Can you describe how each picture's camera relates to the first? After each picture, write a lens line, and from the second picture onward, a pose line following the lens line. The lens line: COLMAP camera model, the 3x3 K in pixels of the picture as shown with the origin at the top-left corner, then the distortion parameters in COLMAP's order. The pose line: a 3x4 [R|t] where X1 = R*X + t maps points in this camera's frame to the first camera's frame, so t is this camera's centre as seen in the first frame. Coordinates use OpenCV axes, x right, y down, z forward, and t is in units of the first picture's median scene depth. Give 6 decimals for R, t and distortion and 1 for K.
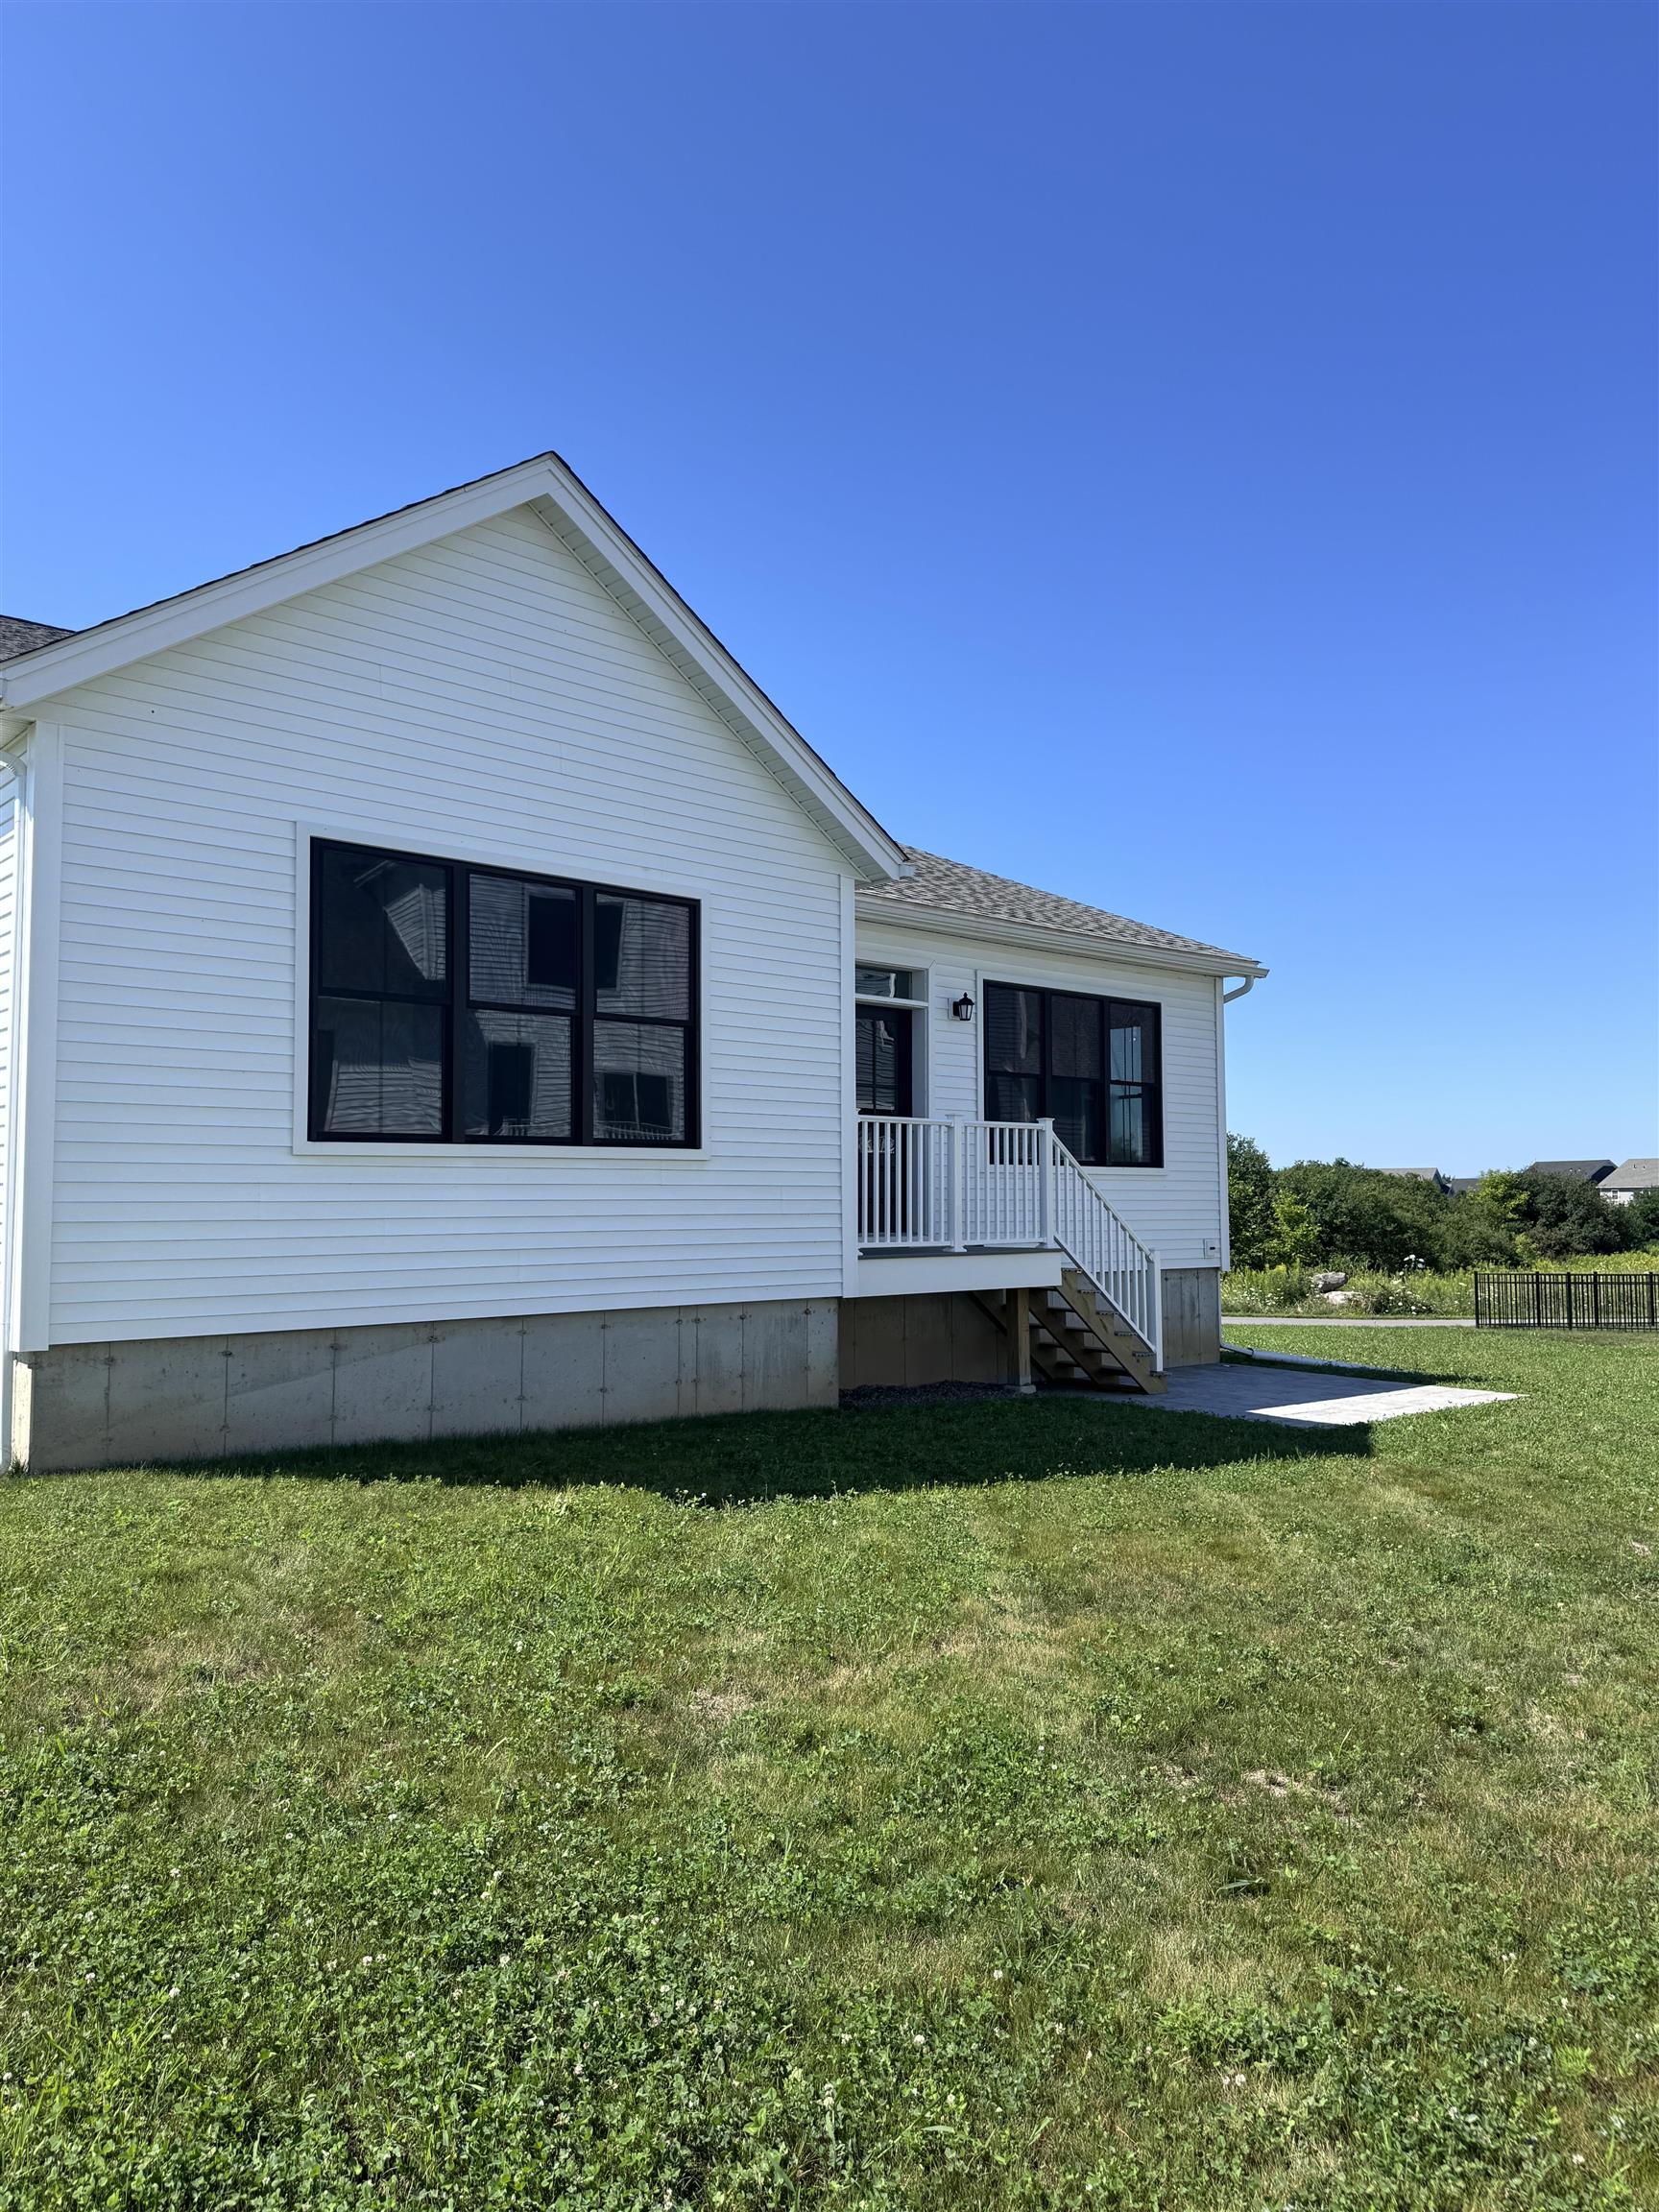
lens RADIAL K [[1570.7, 0, 826.4], [0, 1570.7, 1101.2], [0, 0, 1]] dist [0.026770, -0.001437]
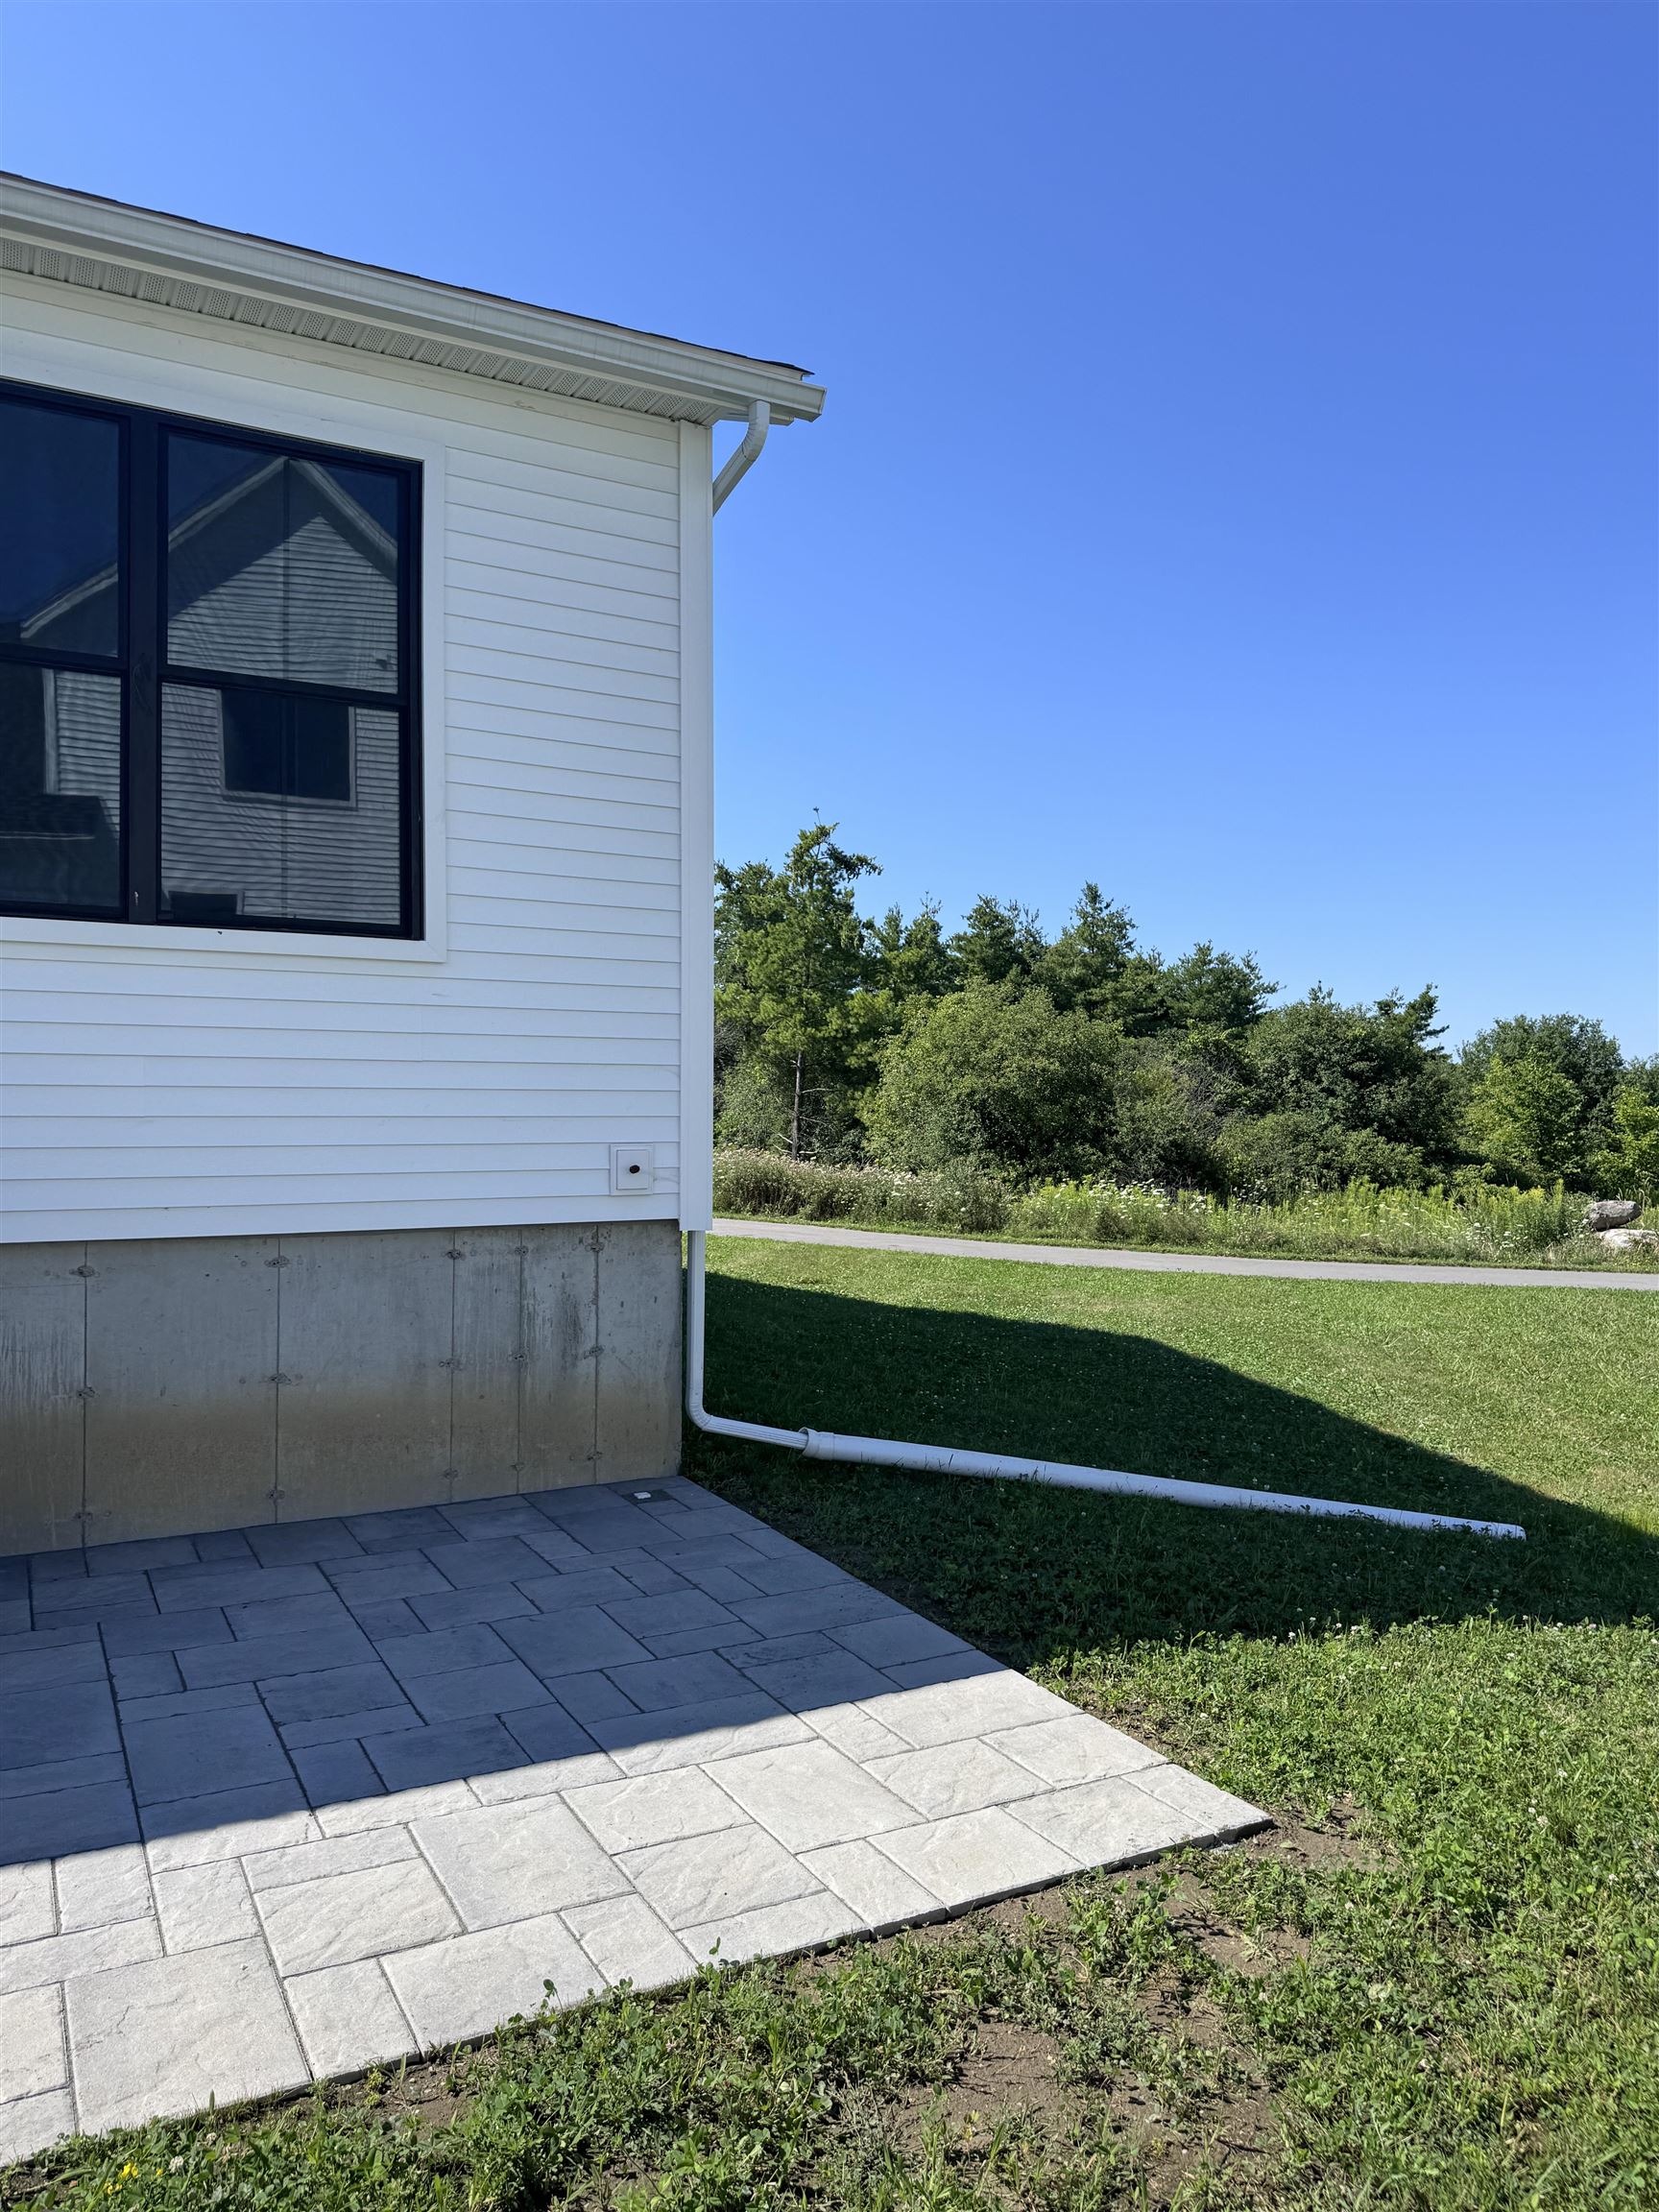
lens RADIAL K [[1570.7, 0, 833.7], [0, 1570.7, 1113.9], [0, 0, 1]] dist [0.026770, -0.001437]
pose [[0.972477, 0.015531, -0.232479, 0.153366], [0.001328, 0.997390, 0.072185, 0.022284], [0.232993, -0.070507, 0.969919, 0.269985]]
